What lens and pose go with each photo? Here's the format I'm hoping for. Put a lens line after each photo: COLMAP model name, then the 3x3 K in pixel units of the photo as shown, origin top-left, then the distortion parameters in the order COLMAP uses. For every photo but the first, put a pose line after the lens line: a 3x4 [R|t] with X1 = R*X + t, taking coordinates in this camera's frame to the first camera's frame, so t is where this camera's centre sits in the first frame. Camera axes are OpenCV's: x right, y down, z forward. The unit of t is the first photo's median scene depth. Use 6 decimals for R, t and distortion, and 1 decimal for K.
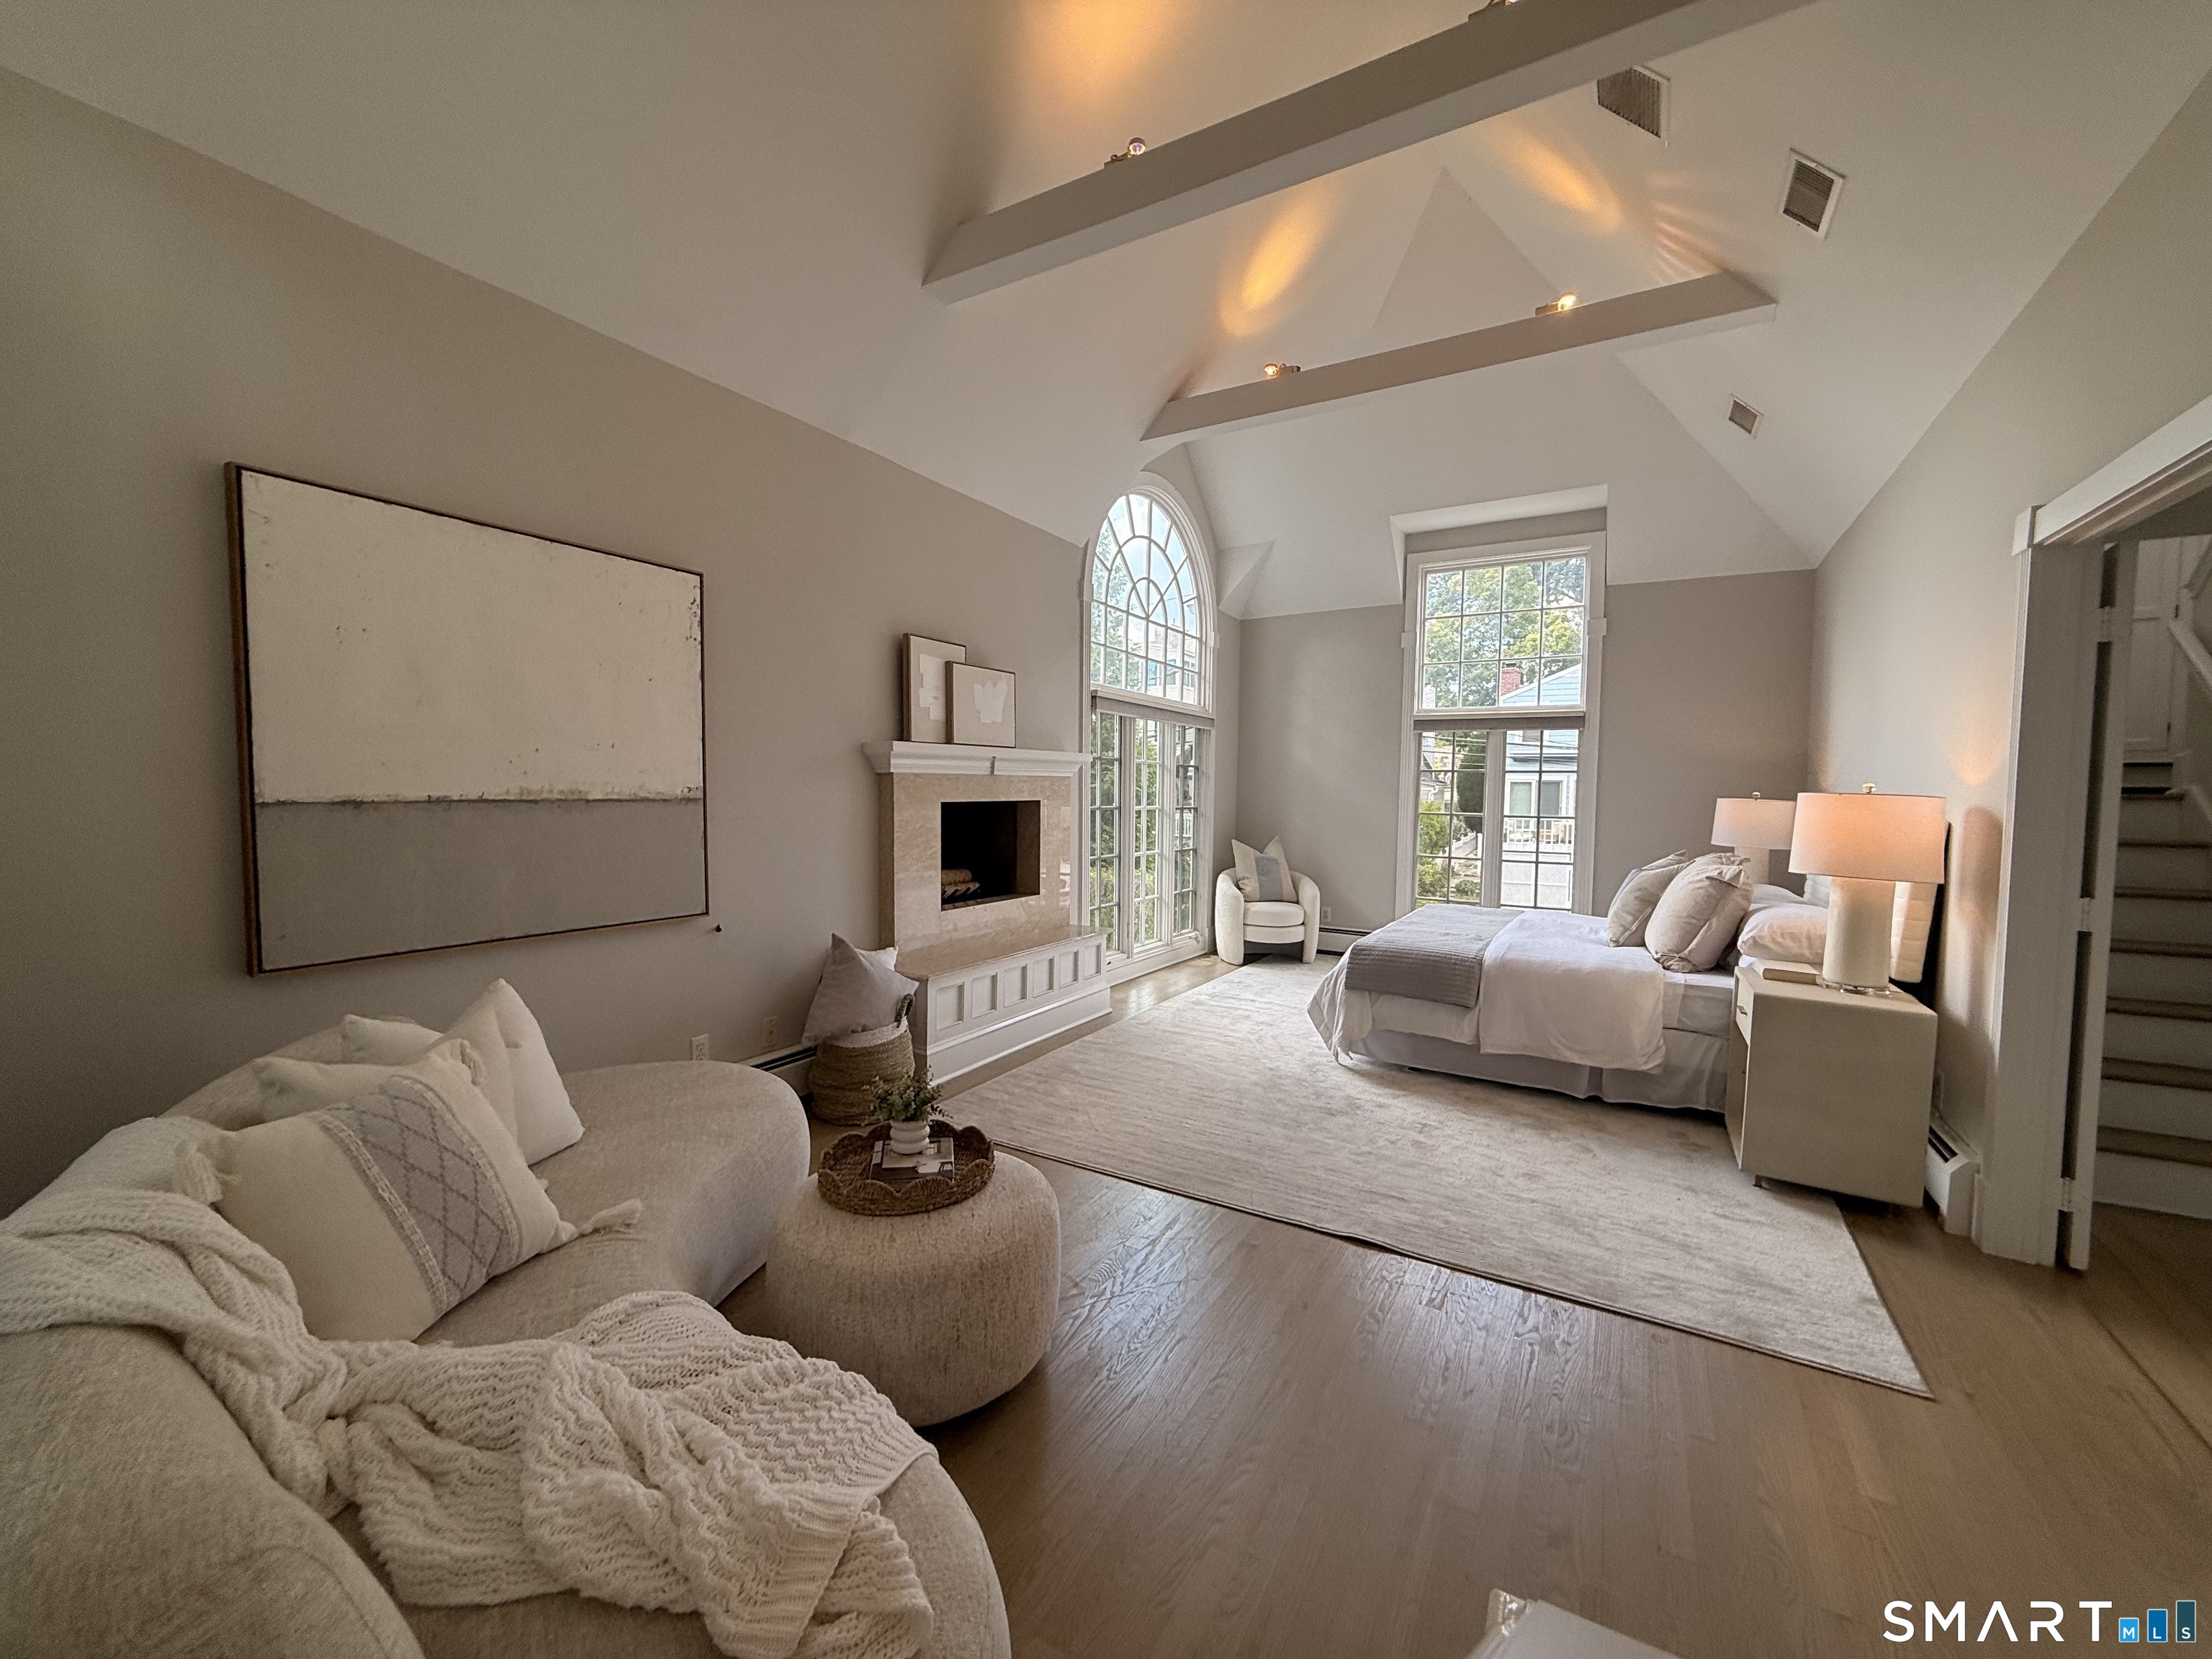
lens RADIAL K [[874.2, 0, 1104.0], [0, 874.2, 832.4], [0, 0, 1]] dist [0.000029, 0.000385]
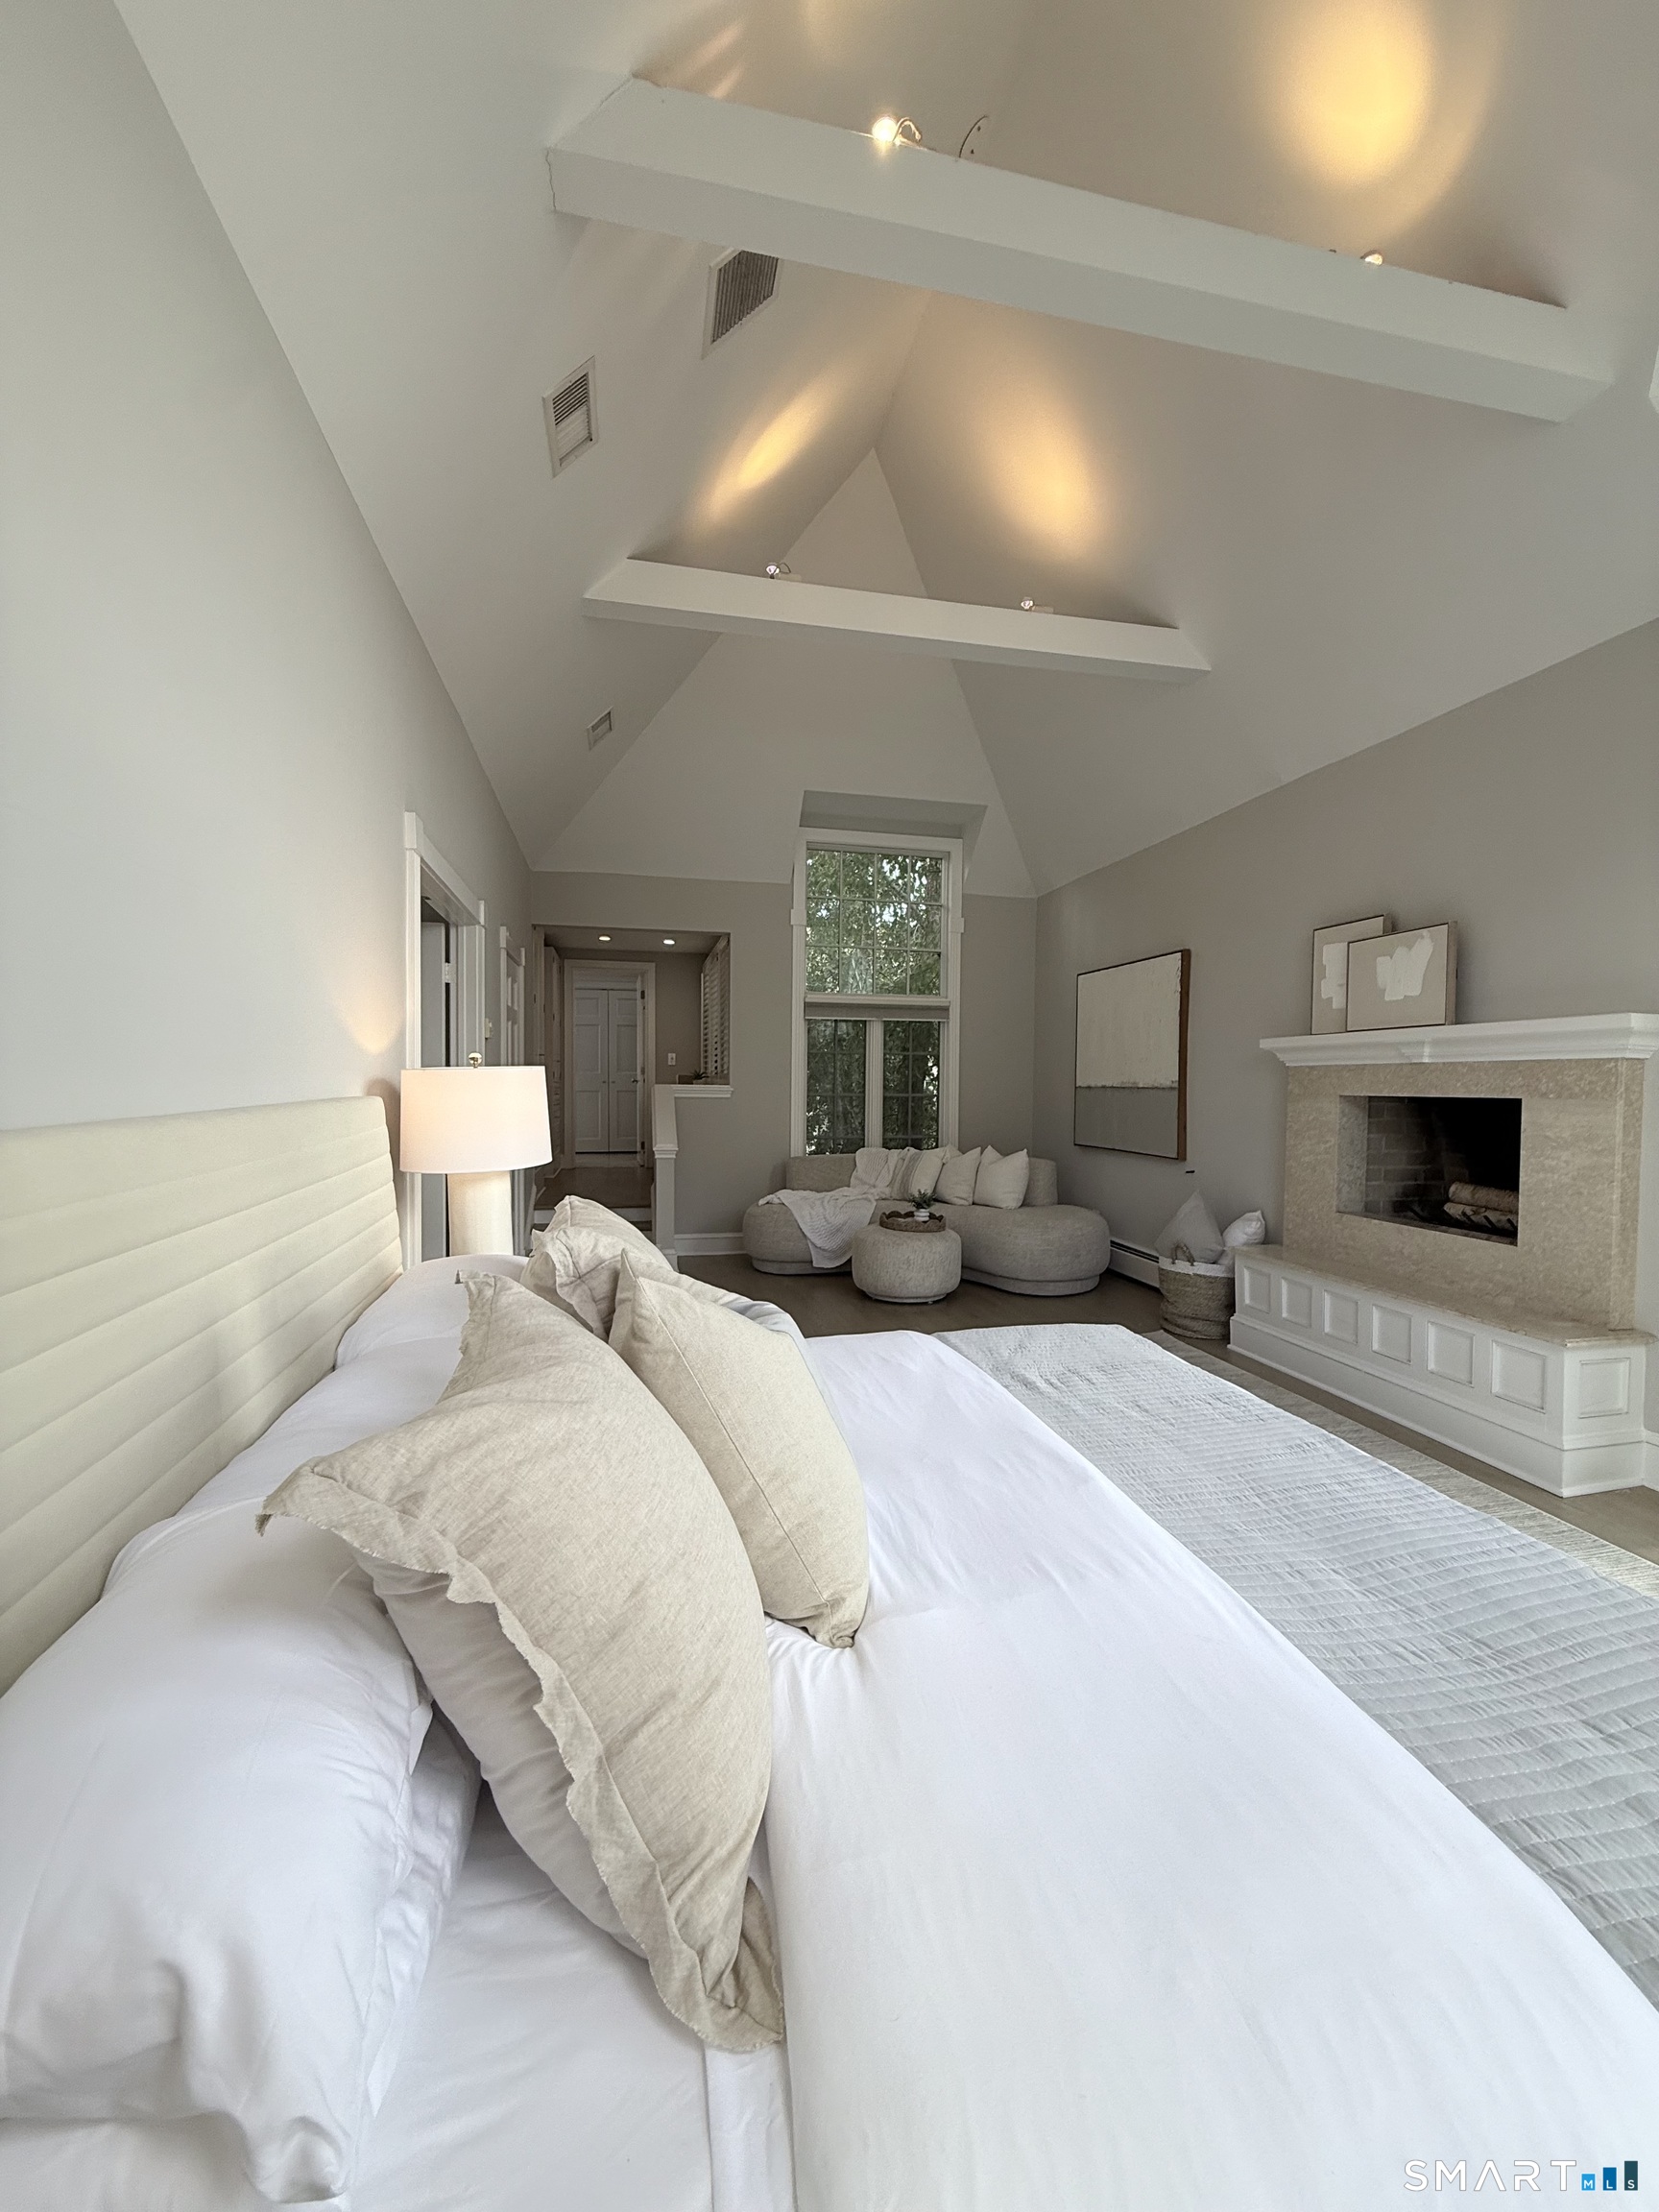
lens RADIAL K [[874.2, 0, 831.2], [0, 874.2, 1106.6], [0, 0, 1]] dist [0.000029, 0.000385]
pose [[-0.726044, 0.003662, -0.687639, 0.841188], [-0.051145, 0.996929, 0.059310, -0.049721], [0.685744, 0.078230, -0.723627, 1.282091]]
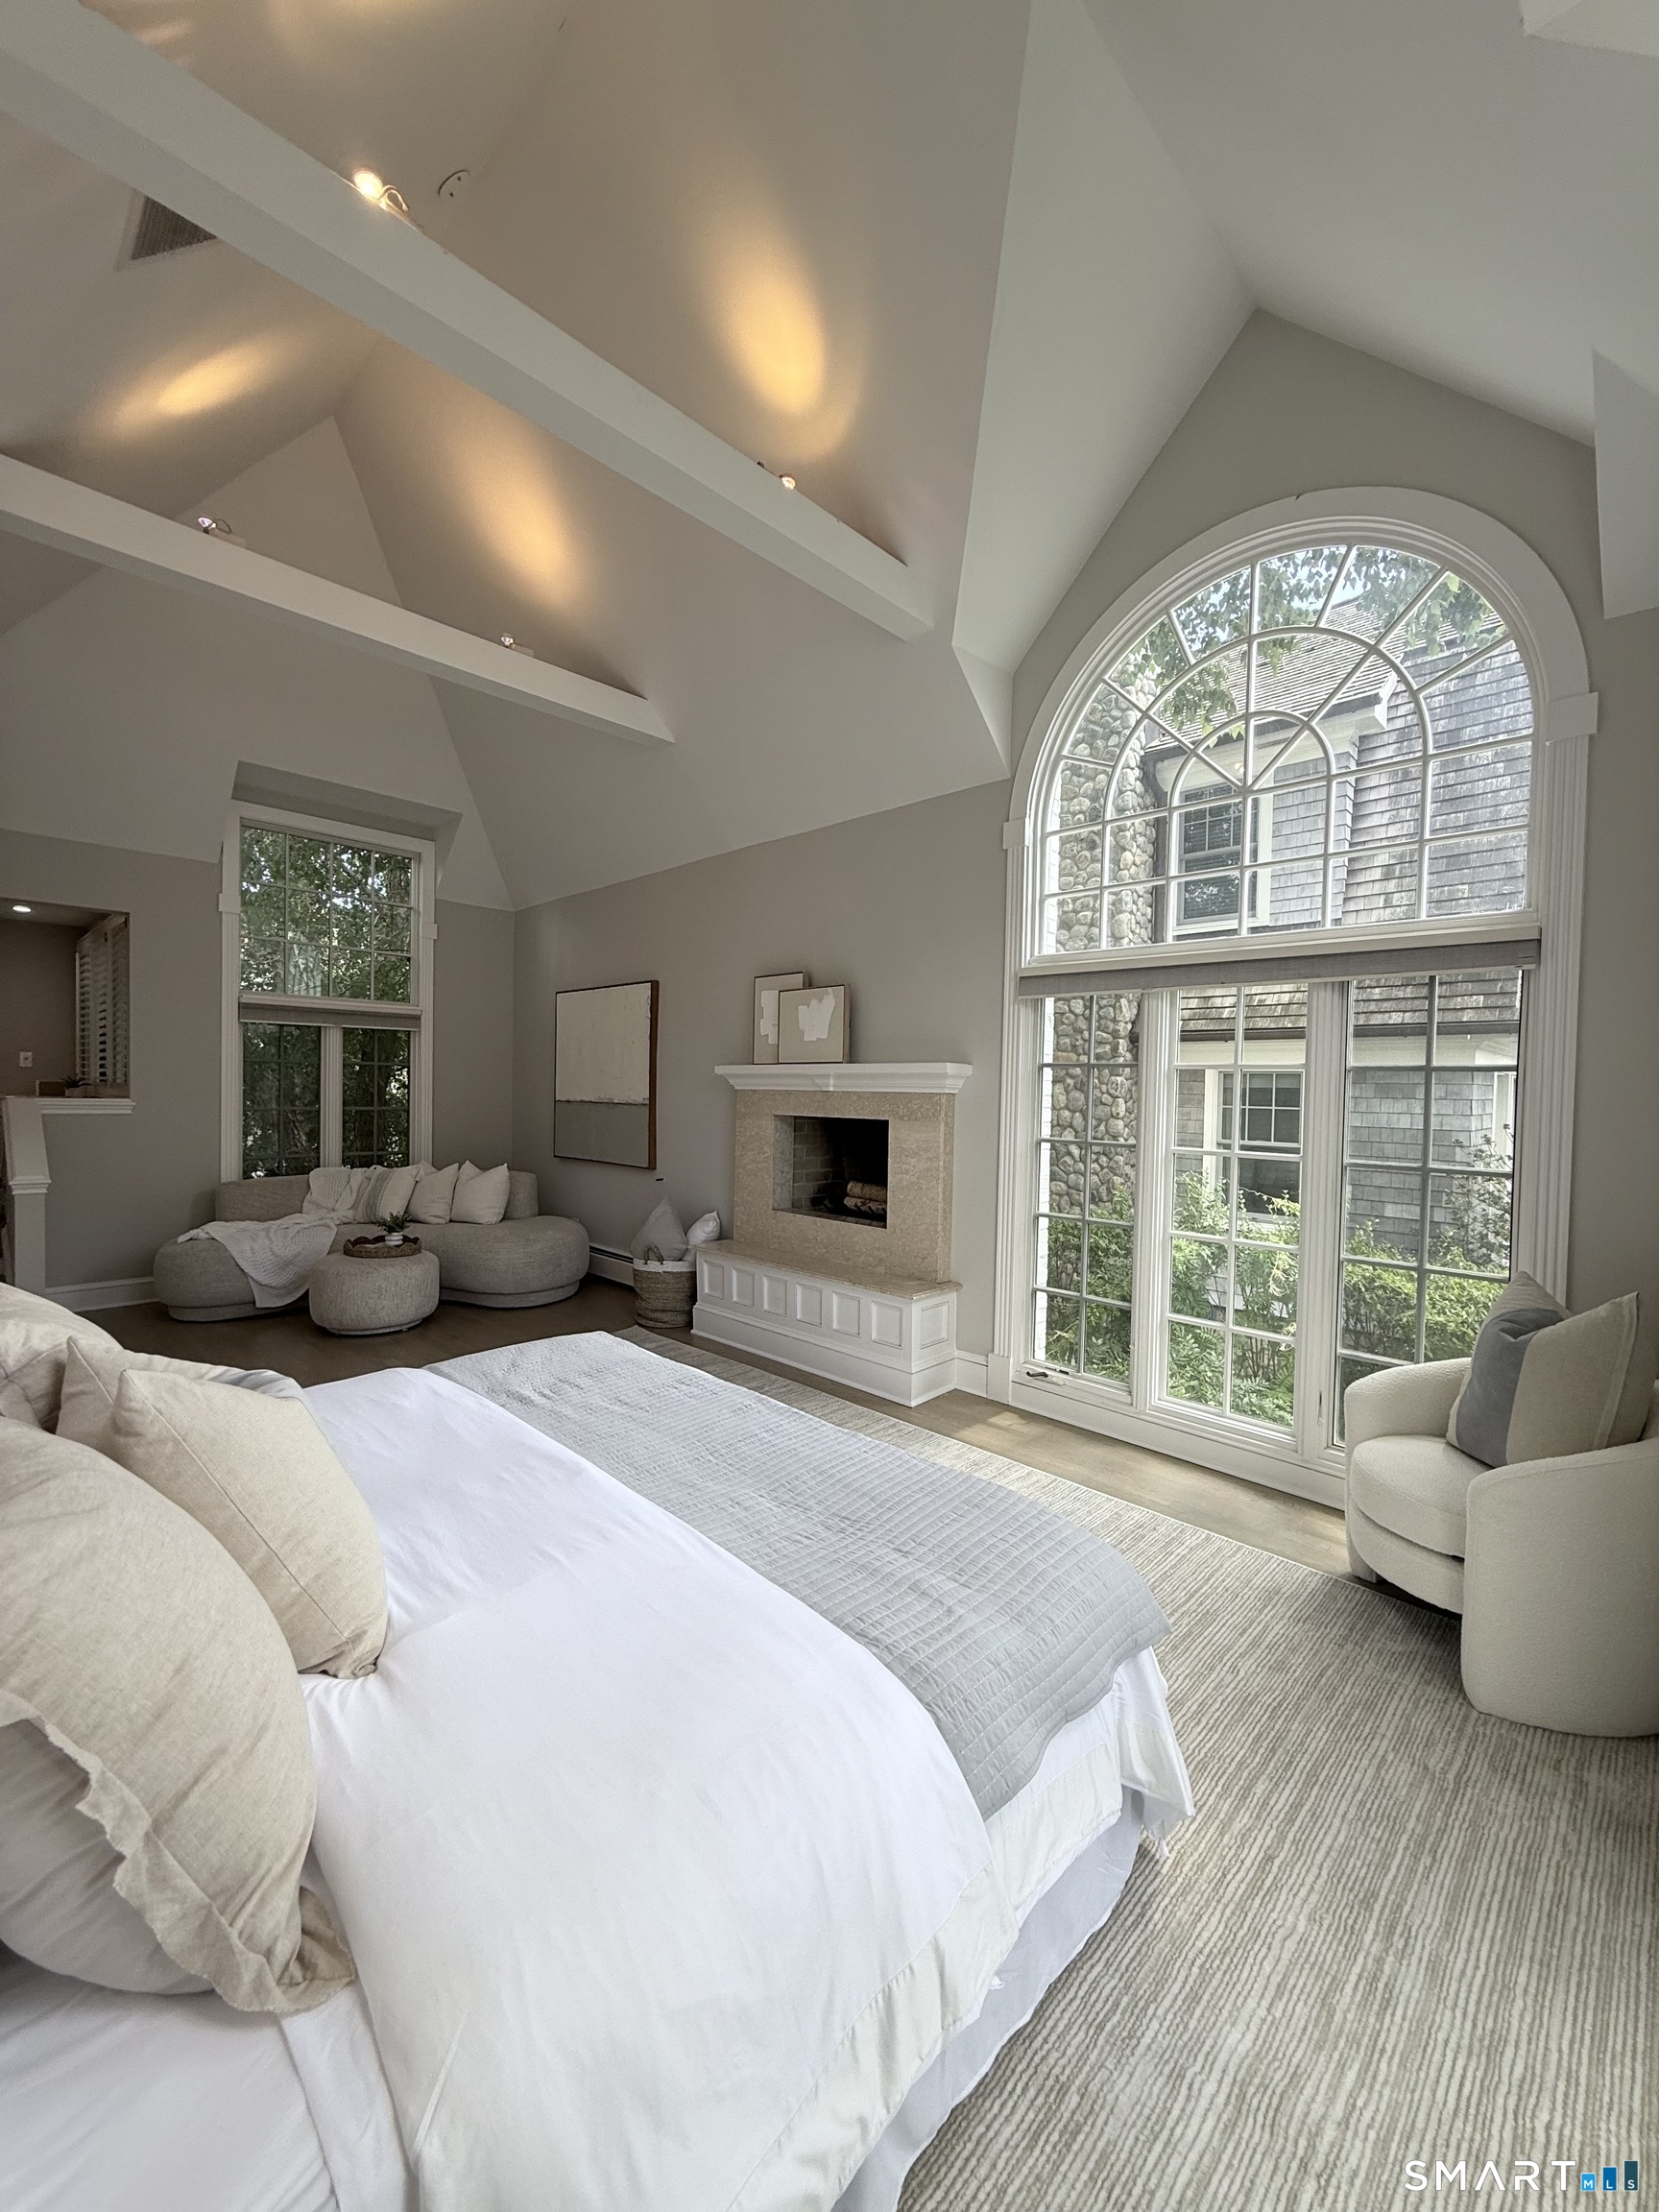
lens RADIAL K [[877.7, 0, 822.9], [0, 877.7, 1108.2], [0, 0, 1]] dist [0.000806, -0.000279]
pose [[-0.235817, 0.011332, -0.971731, 0.907233], [-0.070451, 0.997102, 0.028725, -0.079971], [0.969240, 0.075234, -0.234335, 1.309098]]
